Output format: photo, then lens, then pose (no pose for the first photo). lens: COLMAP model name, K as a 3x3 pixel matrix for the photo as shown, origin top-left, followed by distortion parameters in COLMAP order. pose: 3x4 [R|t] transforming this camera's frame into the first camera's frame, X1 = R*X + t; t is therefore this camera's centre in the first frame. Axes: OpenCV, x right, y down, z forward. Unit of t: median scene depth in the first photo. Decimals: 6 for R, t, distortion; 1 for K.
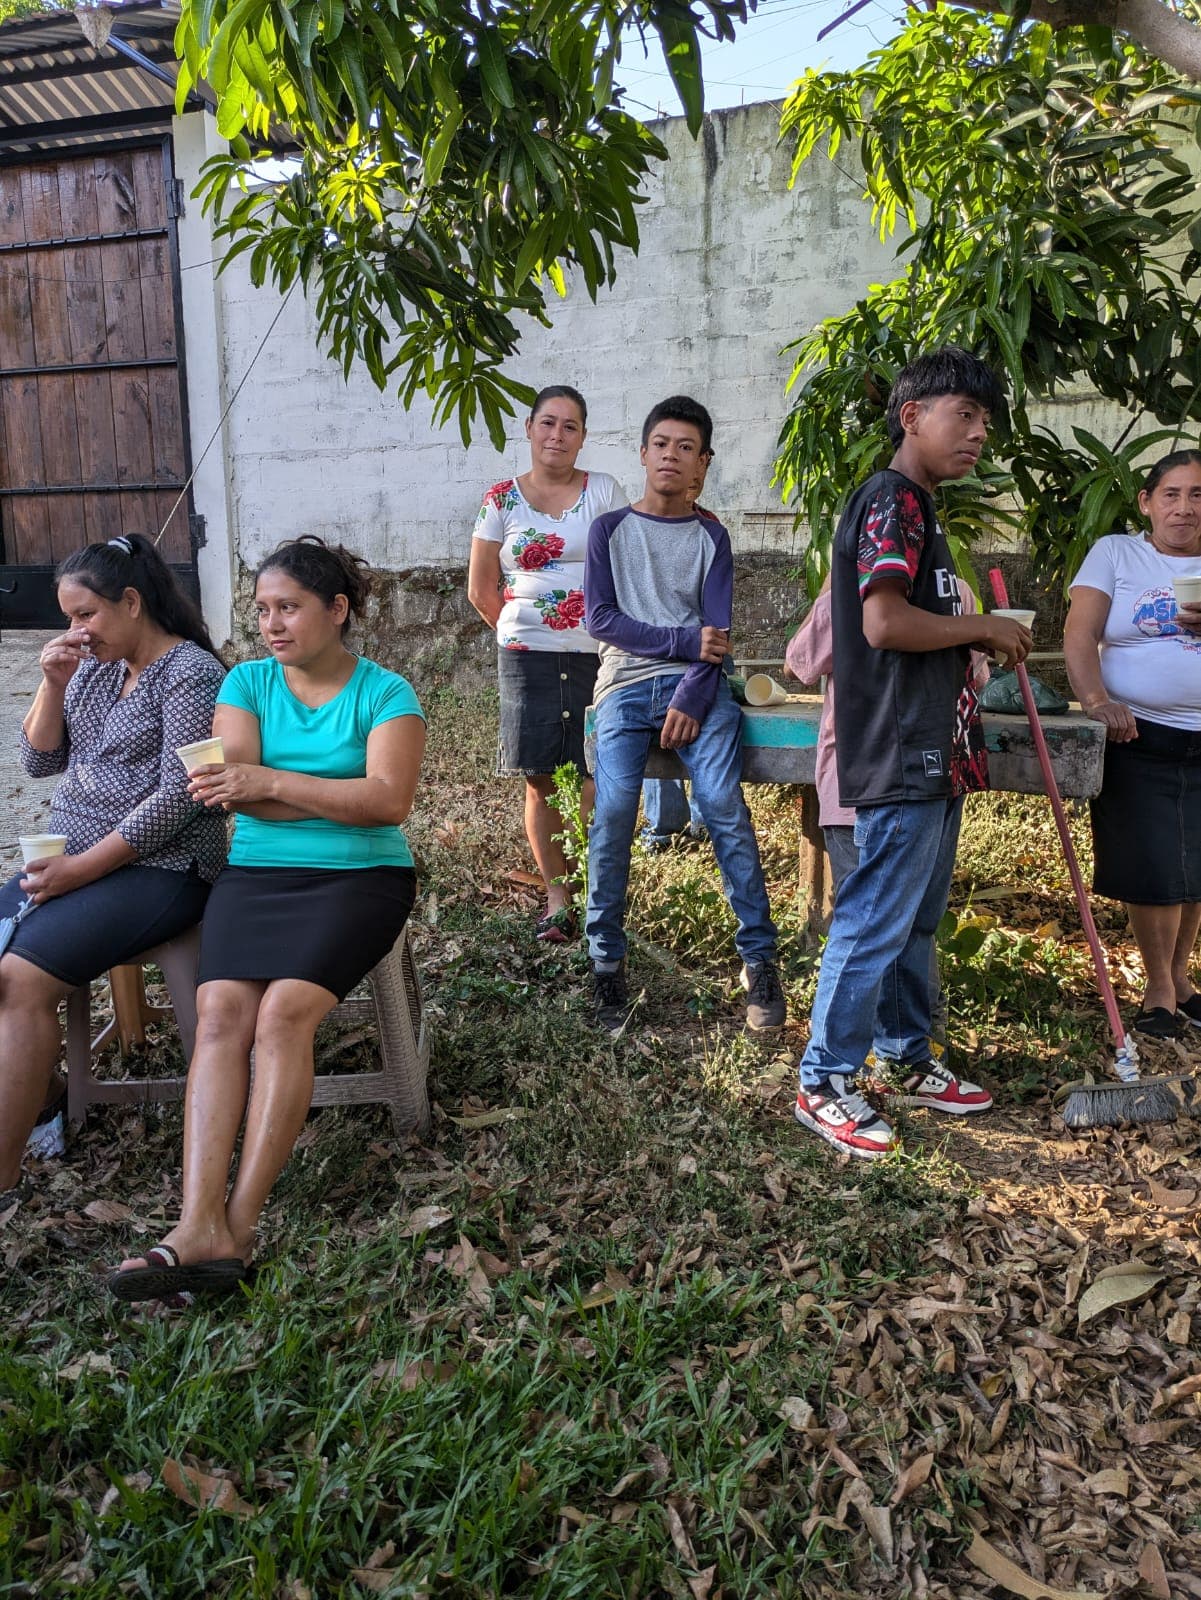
lens RADIAL K [[1189.9, 0, 604.2], [0, 1189.9, 804.9], [0, 0, 1]] dist [0.057827, -0.064064]
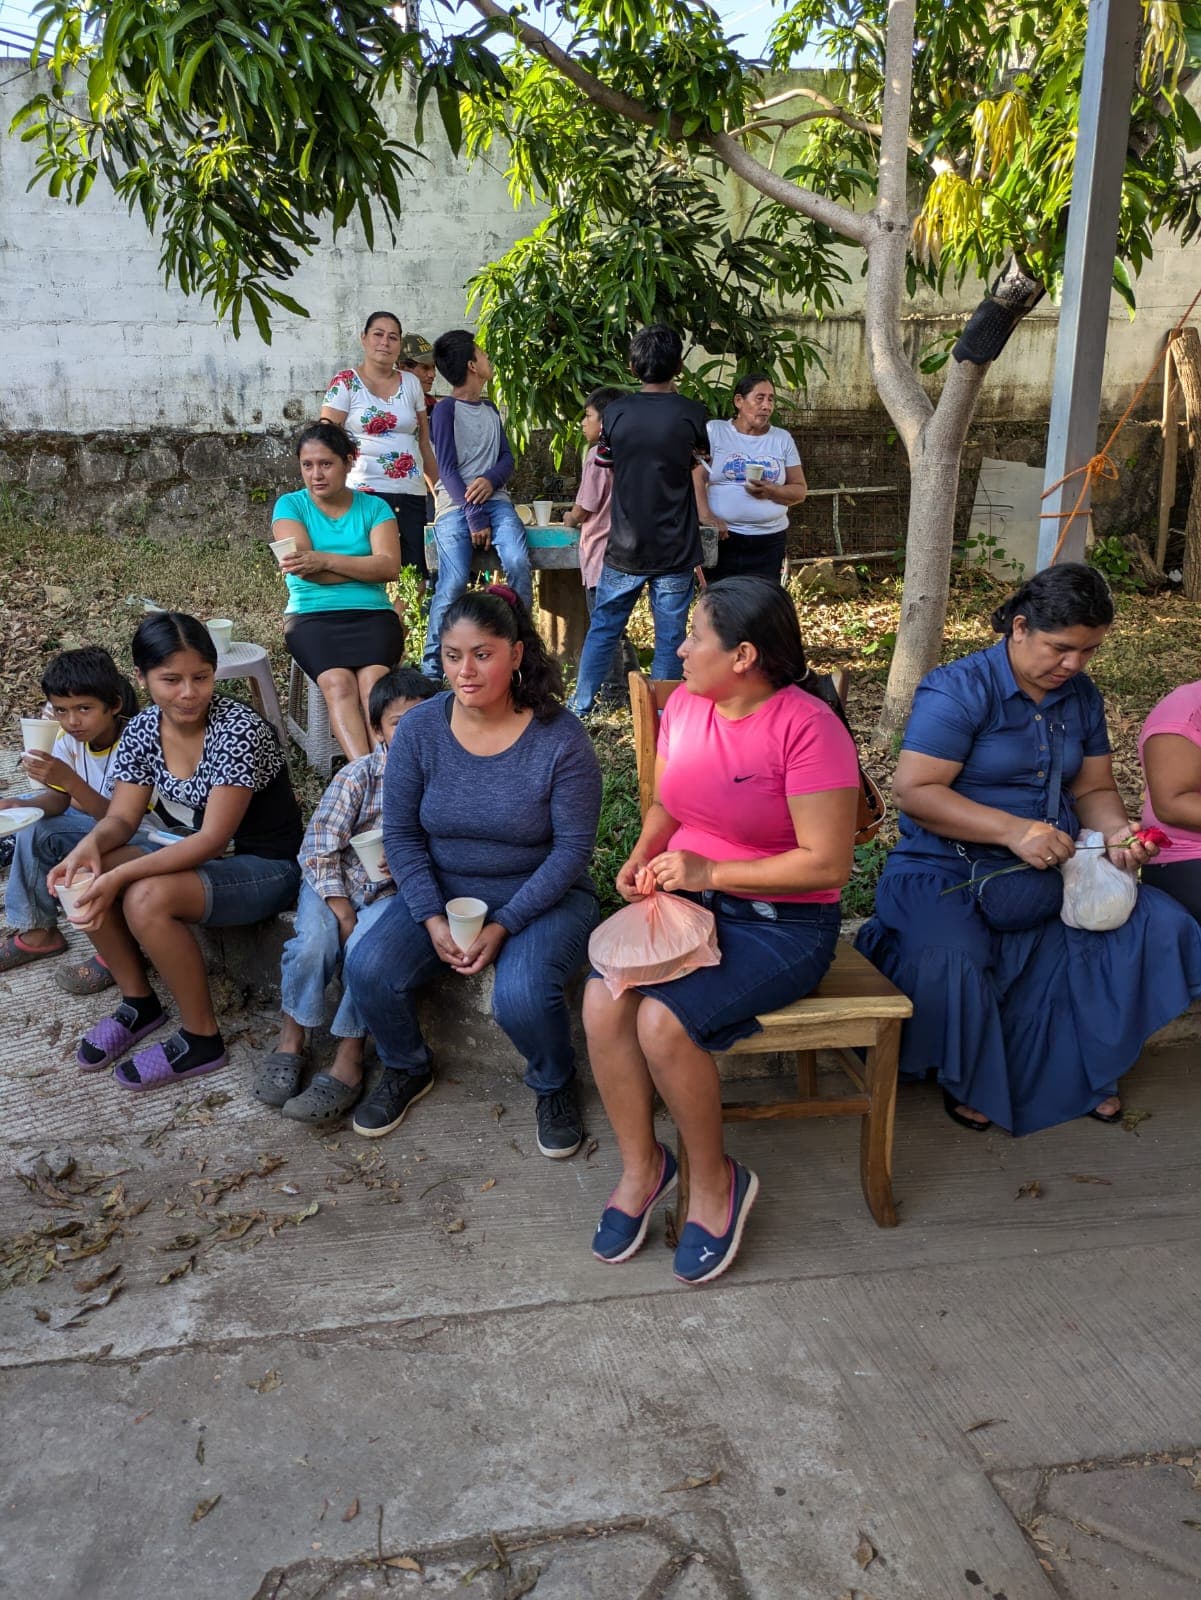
lens RADIAL K [[1189.9, 0, 604.2], [0, 1189.9, 804.9], [0, 0, 1]] dist [0.057827, -0.064064]
pose [[0.897146, -0.120555, 0.424966, -0.421674], [0.075610, 0.989750, 0.121153, 0.087189], [-0.435216, -0.076560, 0.897065, -0.450207]]
